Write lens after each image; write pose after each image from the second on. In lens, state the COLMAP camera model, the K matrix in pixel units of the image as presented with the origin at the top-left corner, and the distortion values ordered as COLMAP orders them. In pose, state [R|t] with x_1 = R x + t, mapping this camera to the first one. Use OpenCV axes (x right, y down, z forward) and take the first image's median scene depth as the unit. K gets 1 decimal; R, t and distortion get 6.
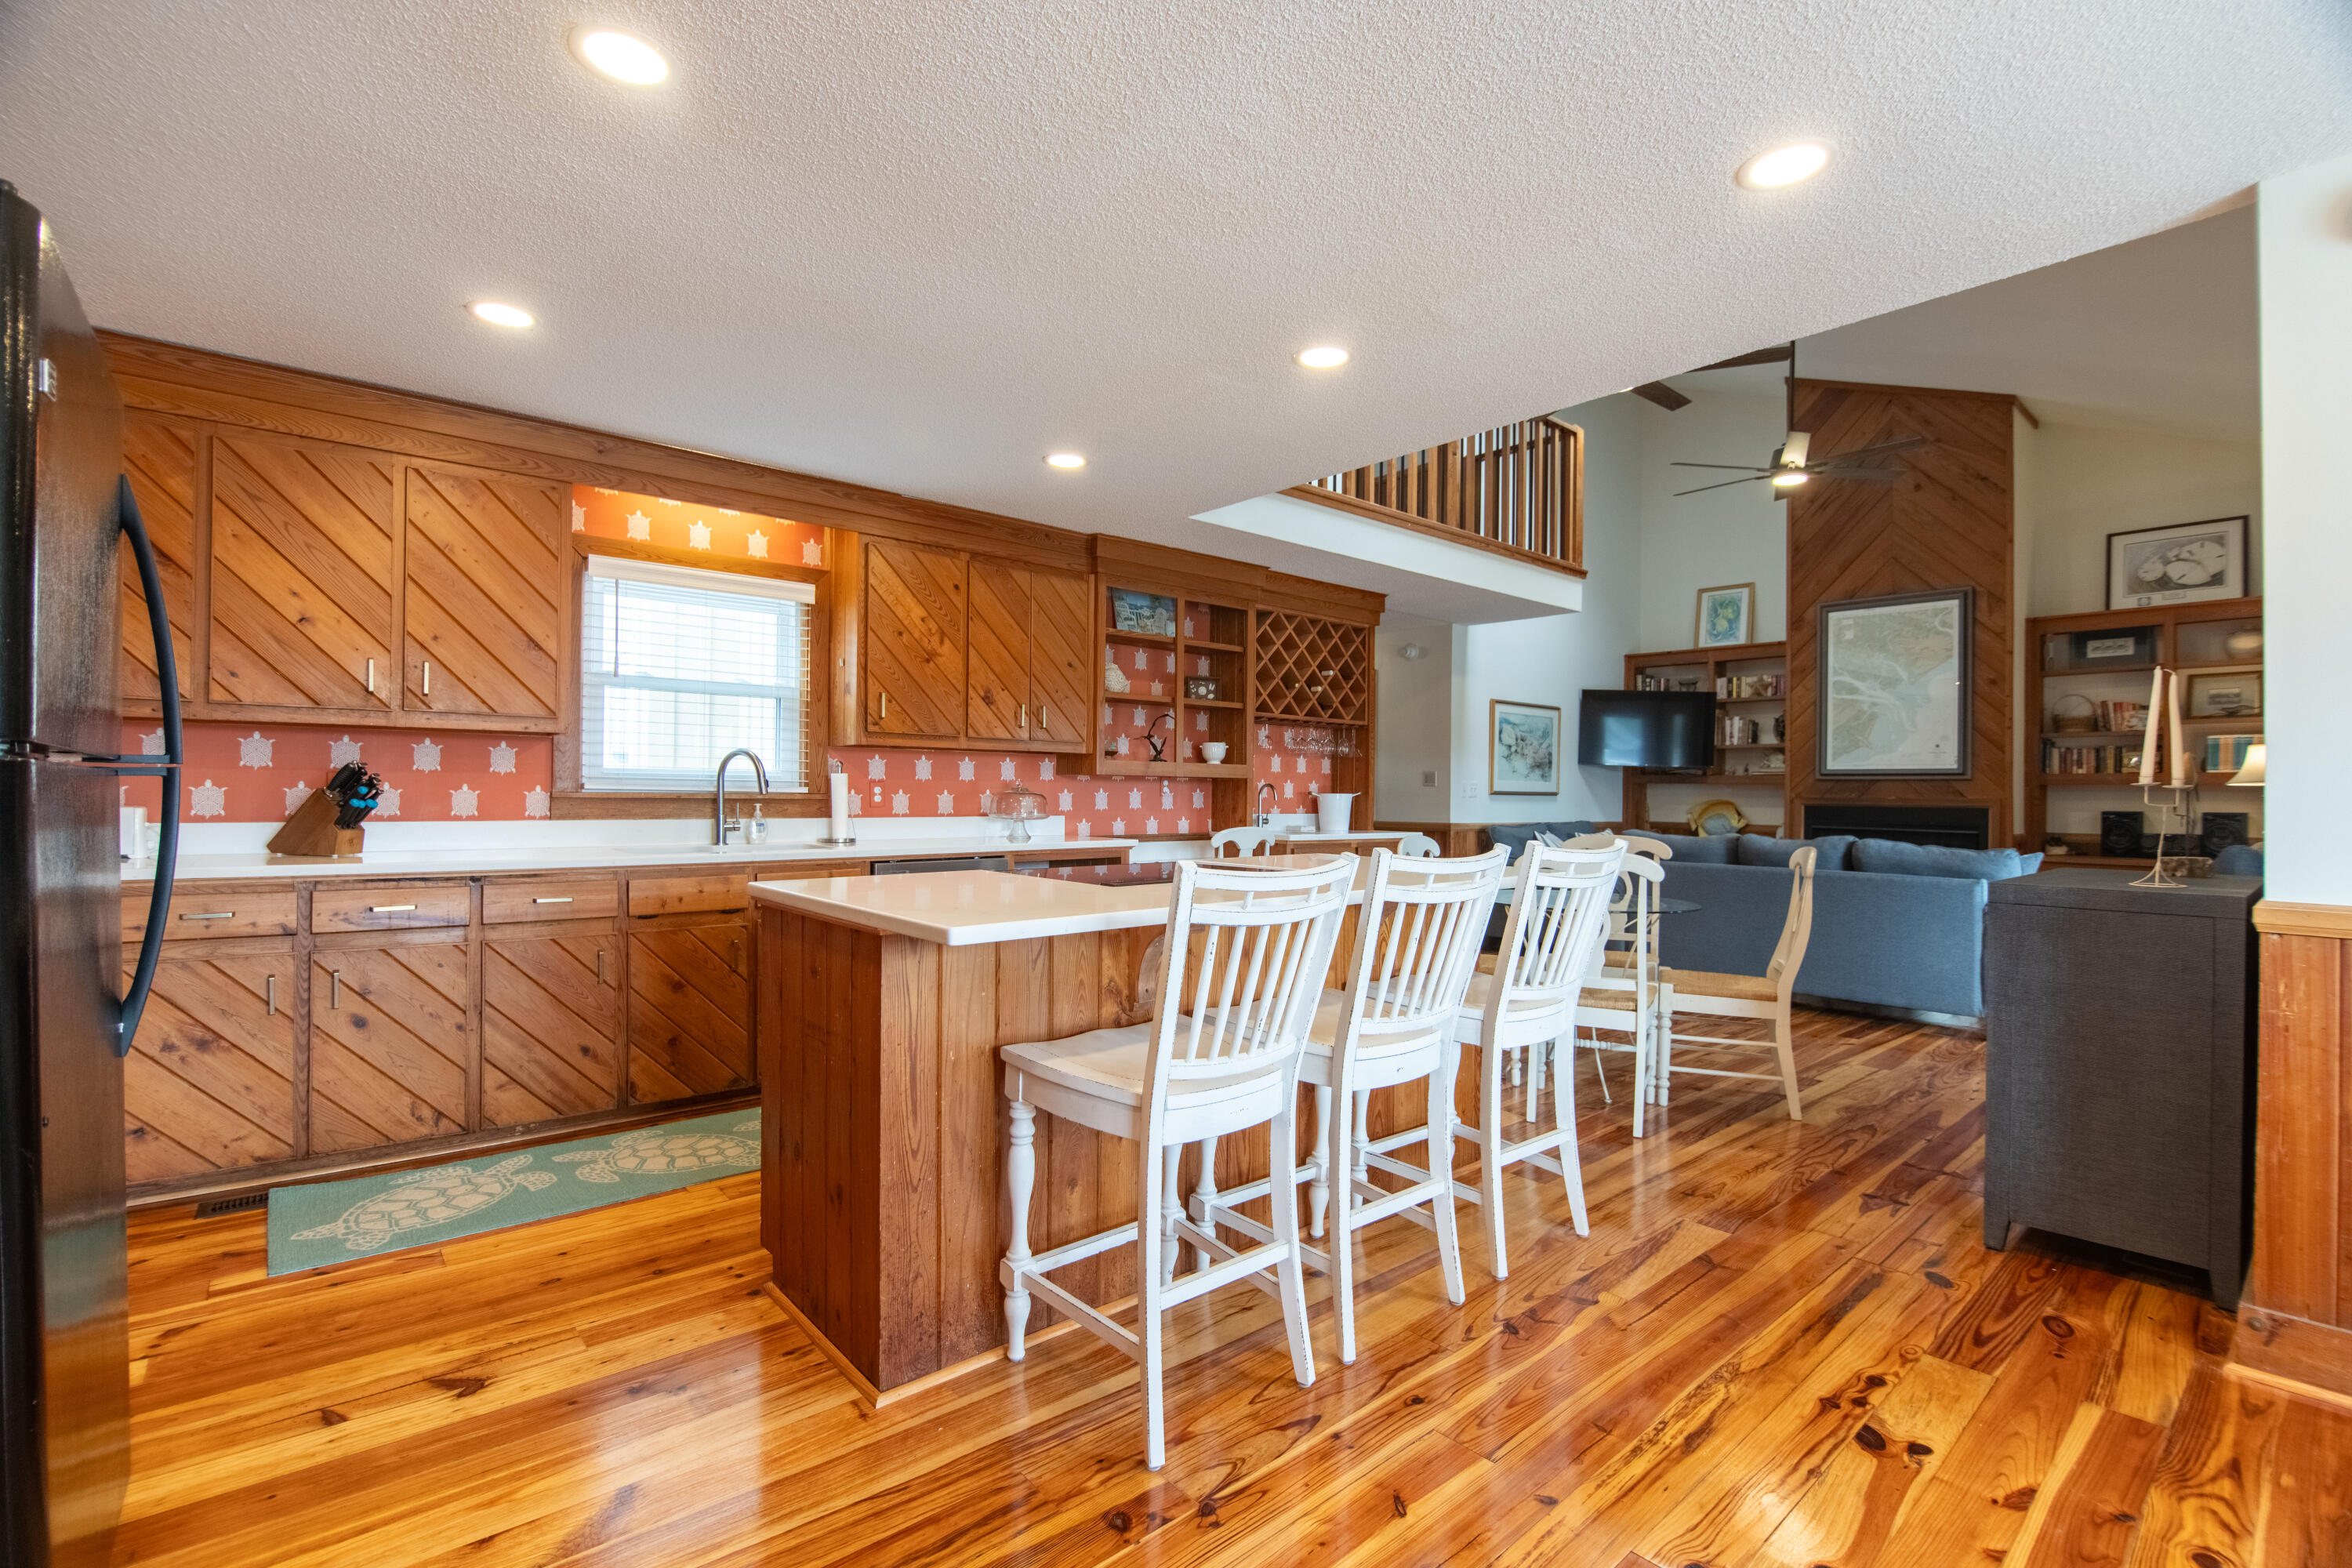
lens RADIAL K [[1081.0, 0, 1176.0], [0, 1081.0, 784.0], [0, 0, 1]] dist [0.000912, 0.000057]
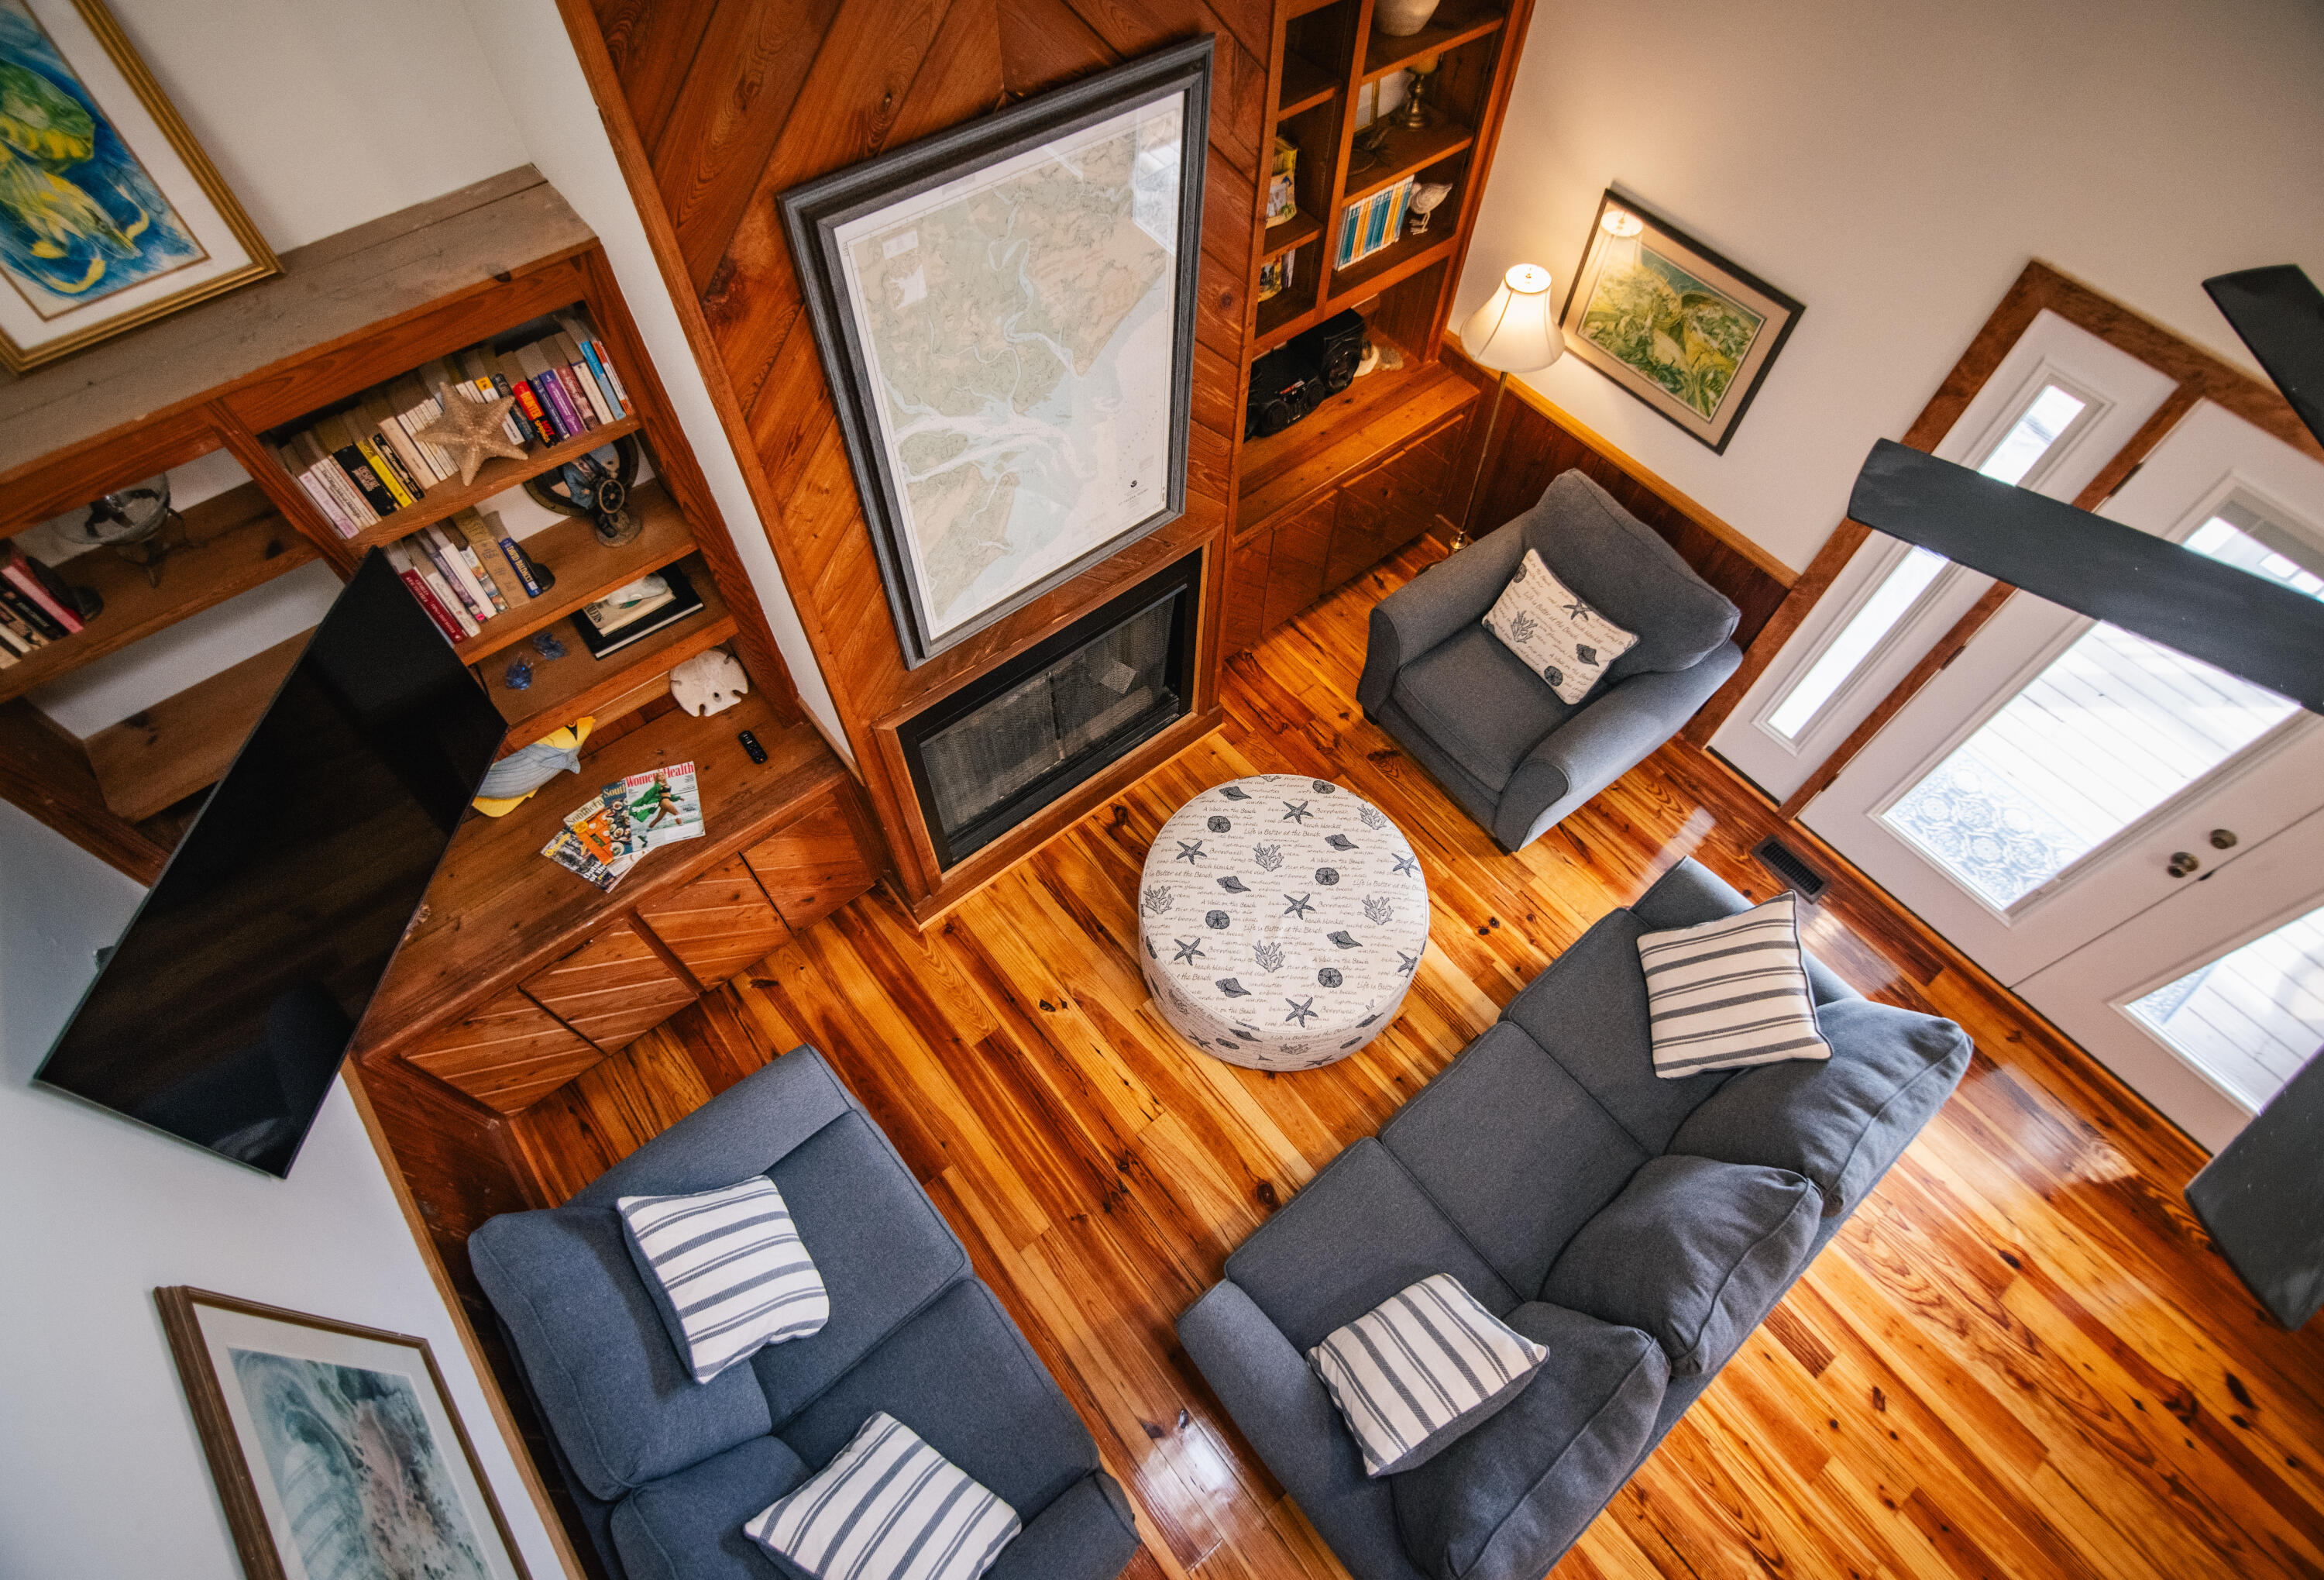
lens RADIAL K [[1134.2, 0, 1162.0], [0, 1134.2, 790.0], [0, 0, 1]] dist [0.000467, 0.000155]
pose [[0.025723, -0.856533, 0.515451, 0.362939], [-0.020493, 0.515061, 0.856908, -0.310179], [-0.999459, -0.032605, -0.004304, 0.915870]]
